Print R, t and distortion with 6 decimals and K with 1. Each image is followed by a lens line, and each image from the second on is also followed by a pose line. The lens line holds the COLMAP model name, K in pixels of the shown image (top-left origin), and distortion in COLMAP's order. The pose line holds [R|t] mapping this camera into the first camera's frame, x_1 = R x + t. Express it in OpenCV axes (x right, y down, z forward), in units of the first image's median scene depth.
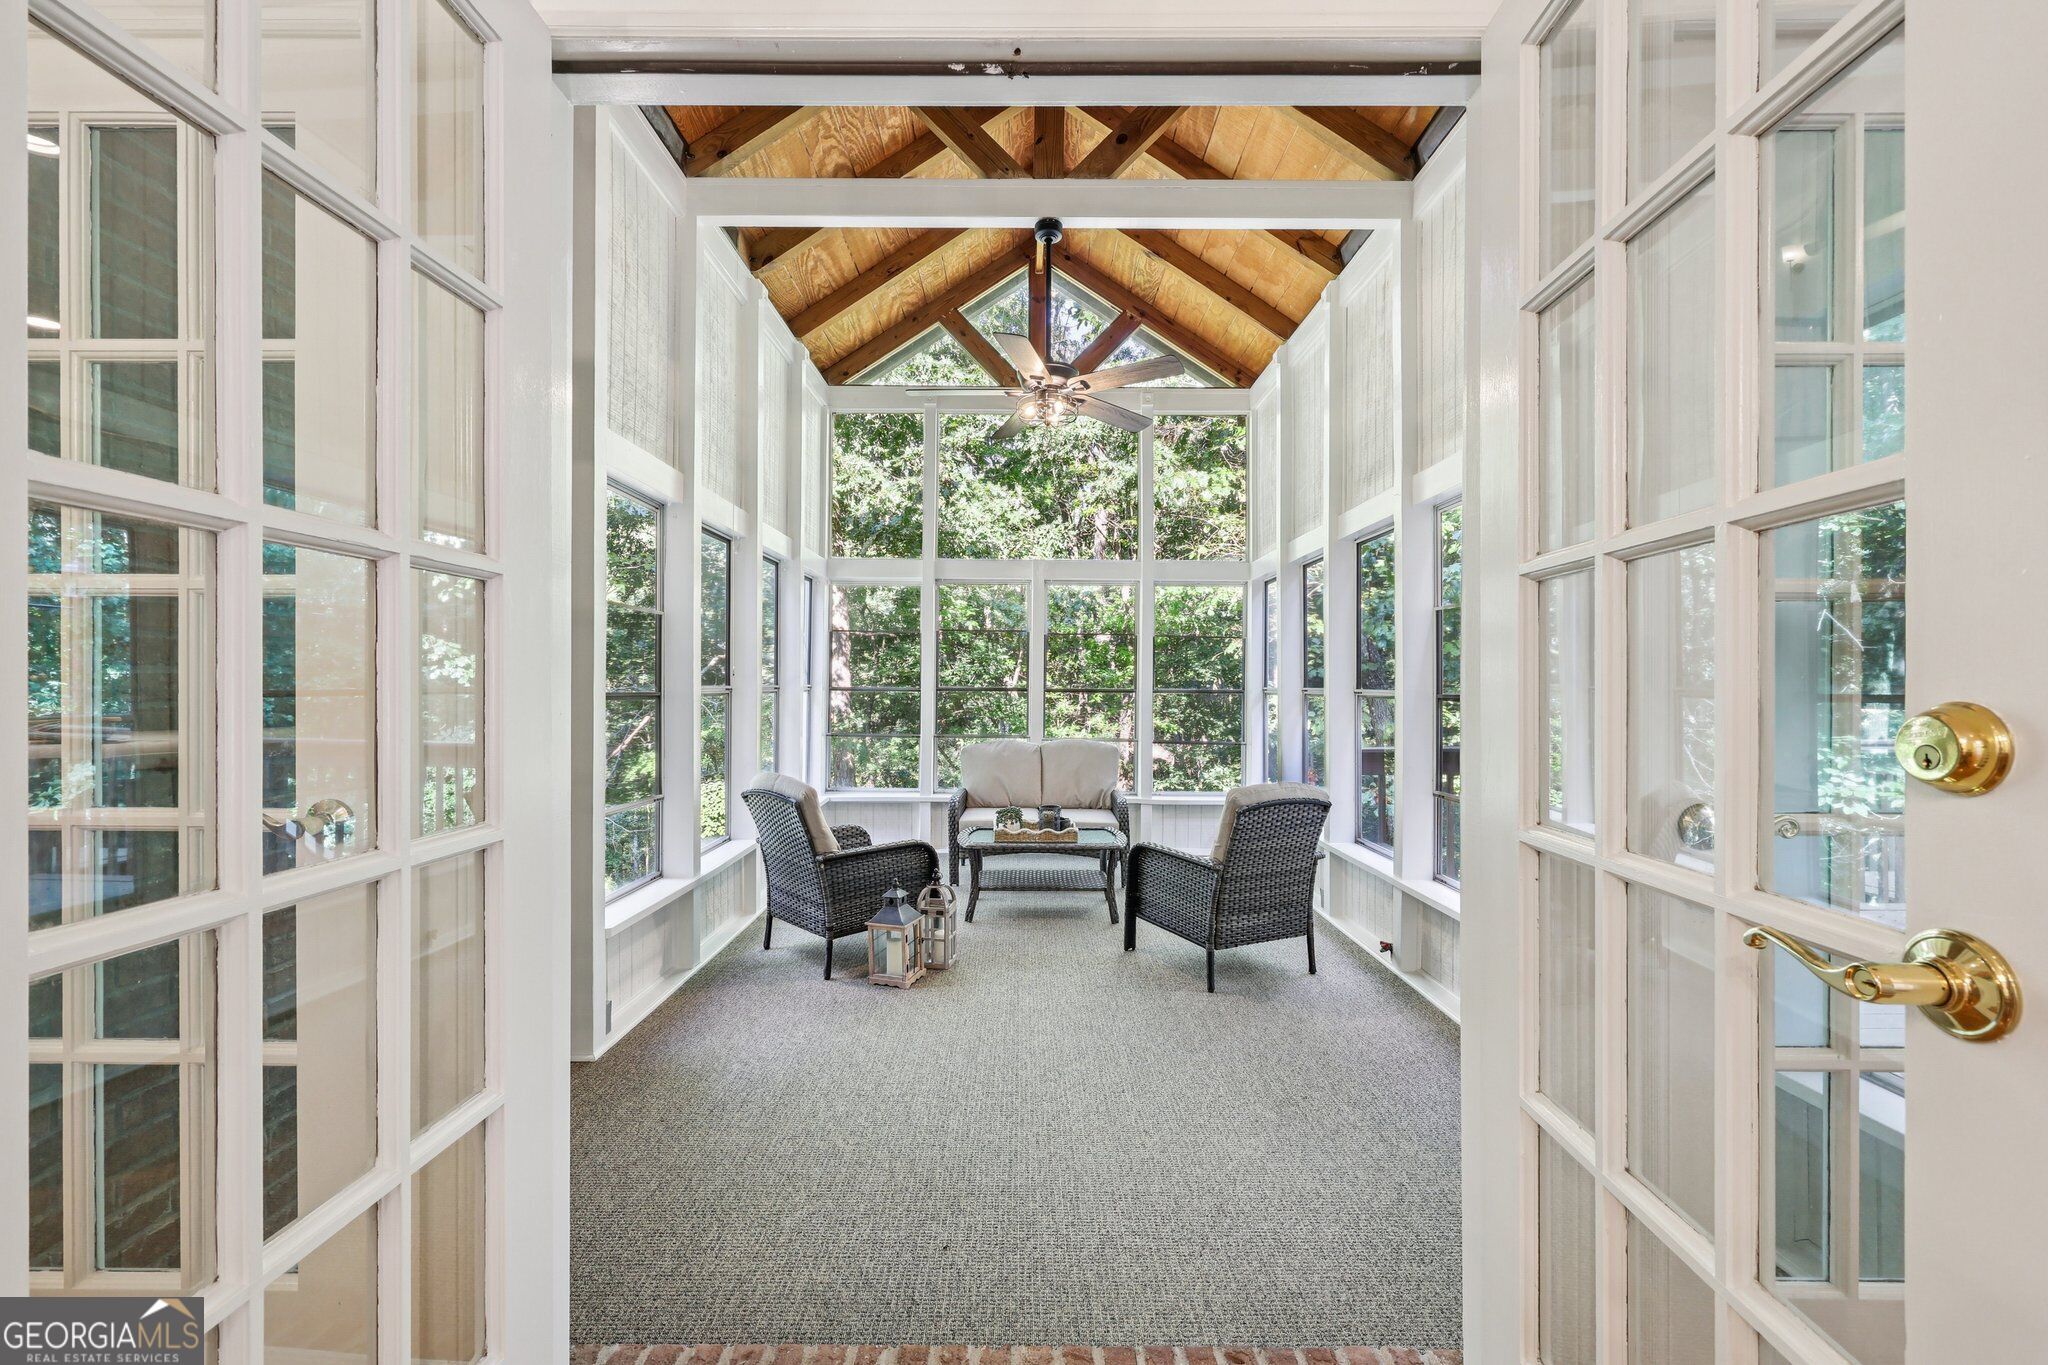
lens RADIAL K [[841.9, 0, 1020.9], [0, 841.9, 682.5], [0, 0, 1]] dist [0.027330, 0.000144]
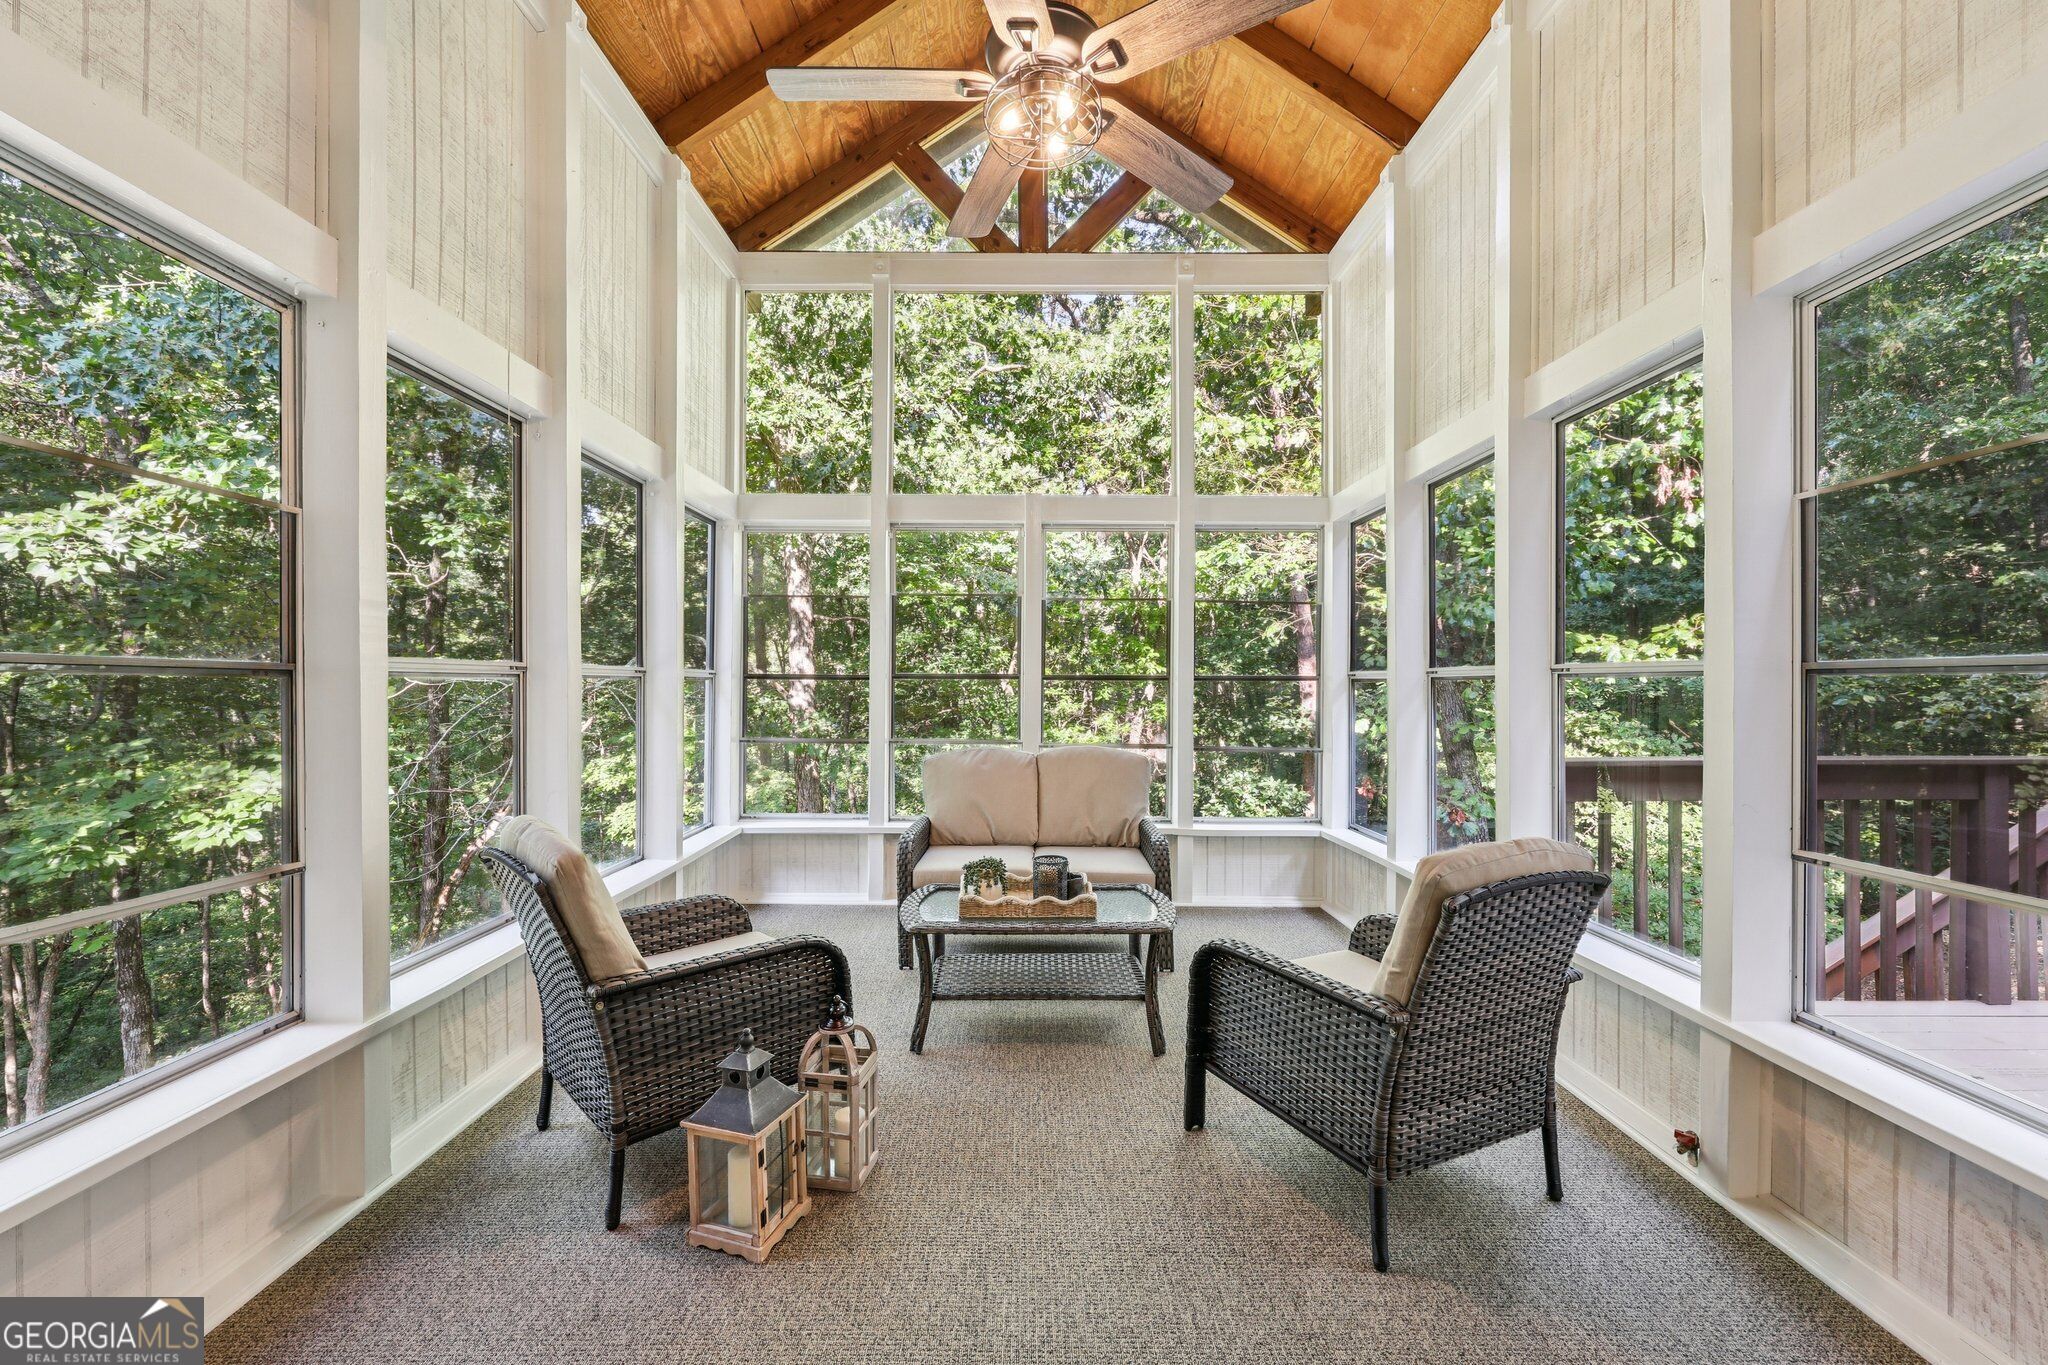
lens RADIAL K [[841.9, 0, 1025.6], [0, 841.9, 692.5], [0, 0, 1]] dist [0.027330, 0.000144]
pose [[0.999978, -0.003100, 0.005812, 0.010790], [0.003039, 0.999940, 0.010477, 0.016203], [-0.005844, -0.010459, 0.999928, 0.313654]]
